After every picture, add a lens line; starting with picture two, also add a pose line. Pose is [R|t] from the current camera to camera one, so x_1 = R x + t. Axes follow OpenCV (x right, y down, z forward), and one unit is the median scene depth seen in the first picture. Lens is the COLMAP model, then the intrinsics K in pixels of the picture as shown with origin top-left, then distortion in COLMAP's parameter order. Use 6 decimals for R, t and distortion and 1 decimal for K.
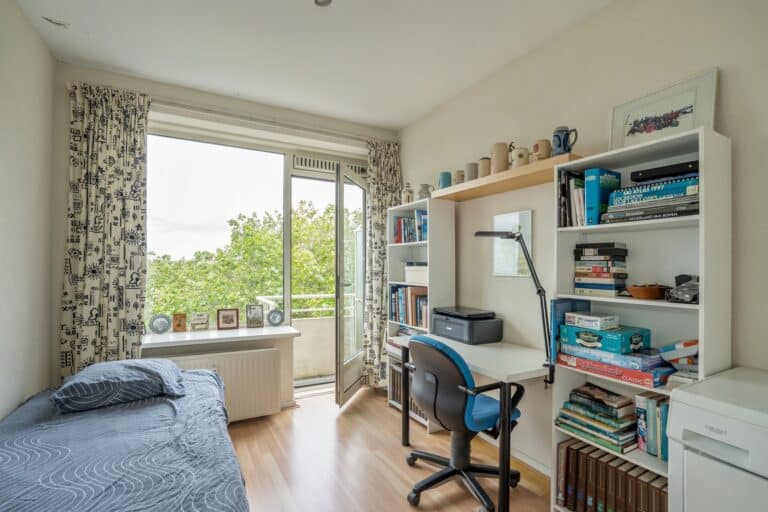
lens RADIAL K [[356.0, 0, 386.6], [0, 356.0, 259.3], [0, 0, 1]] dist [-0.047104, 0.012465]
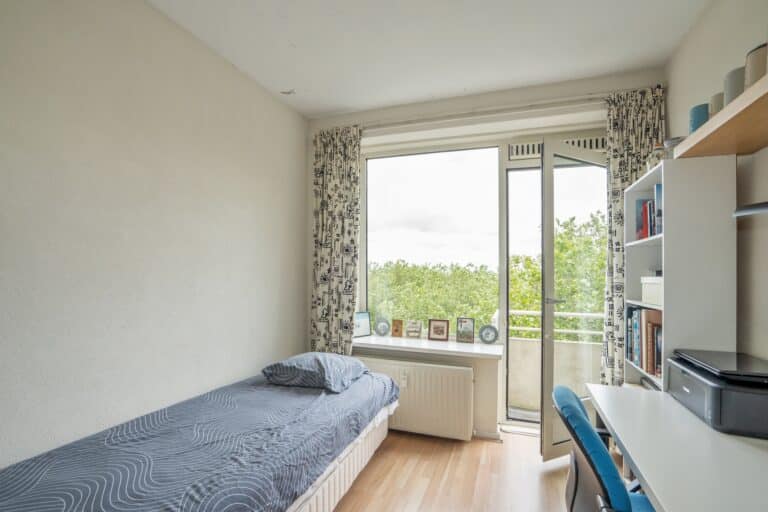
lens RADIAL K [[373.0, 0, 378.9], [0, 373.0, 277.4], [0, 0, 1]] dist [-0.031991, 0.003813]
pose [[0.651805, 0.006346, -0.758360, 0.248534], [0.006171, 0.999888, 0.013671, 0.009241], [0.758361, -0.013591, 0.651693, 0.221544]]
